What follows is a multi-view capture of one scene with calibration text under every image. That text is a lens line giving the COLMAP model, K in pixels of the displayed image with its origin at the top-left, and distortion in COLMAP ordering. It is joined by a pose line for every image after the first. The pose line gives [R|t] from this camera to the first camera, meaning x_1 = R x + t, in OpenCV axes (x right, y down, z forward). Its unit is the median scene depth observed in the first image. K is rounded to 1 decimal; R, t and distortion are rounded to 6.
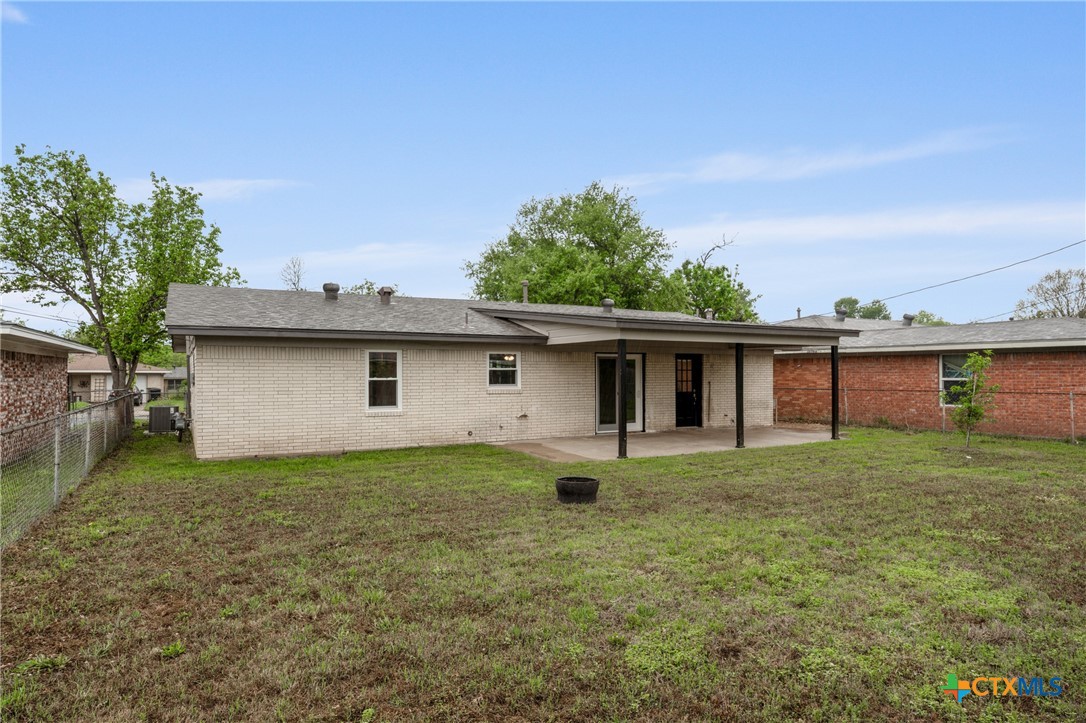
lens RADIAL K [[619.3, 0, 543.0], [0, 619.3, 361.5], [0, 0, 1]] dist [0.004321, 0.000947]
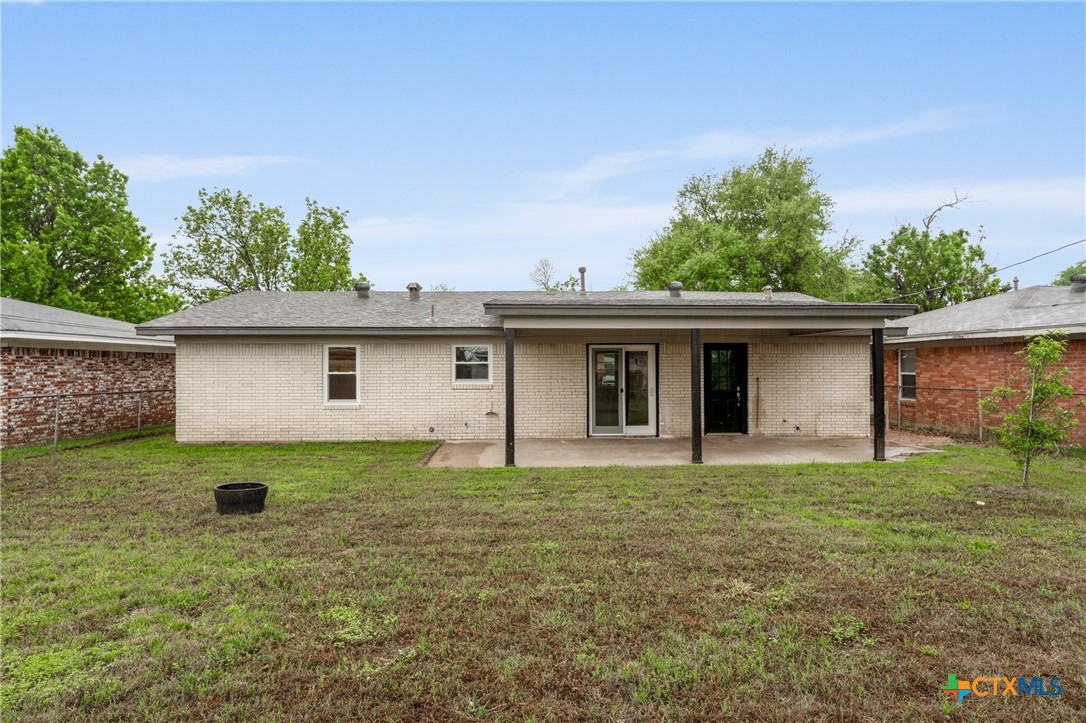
lens RADIAL K [[619.3, 0, 543.0], [0, 619.3, 361.5], [0, 0, 1]] dist [0.004321, 0.000947]
pose [[0.900559, -0.005287, -0.434701, 0.446286], [0.009410, 0.999929, 0.007334, 0.004077], [0.434632, -0.010695, 0.900545, 0.199678]]
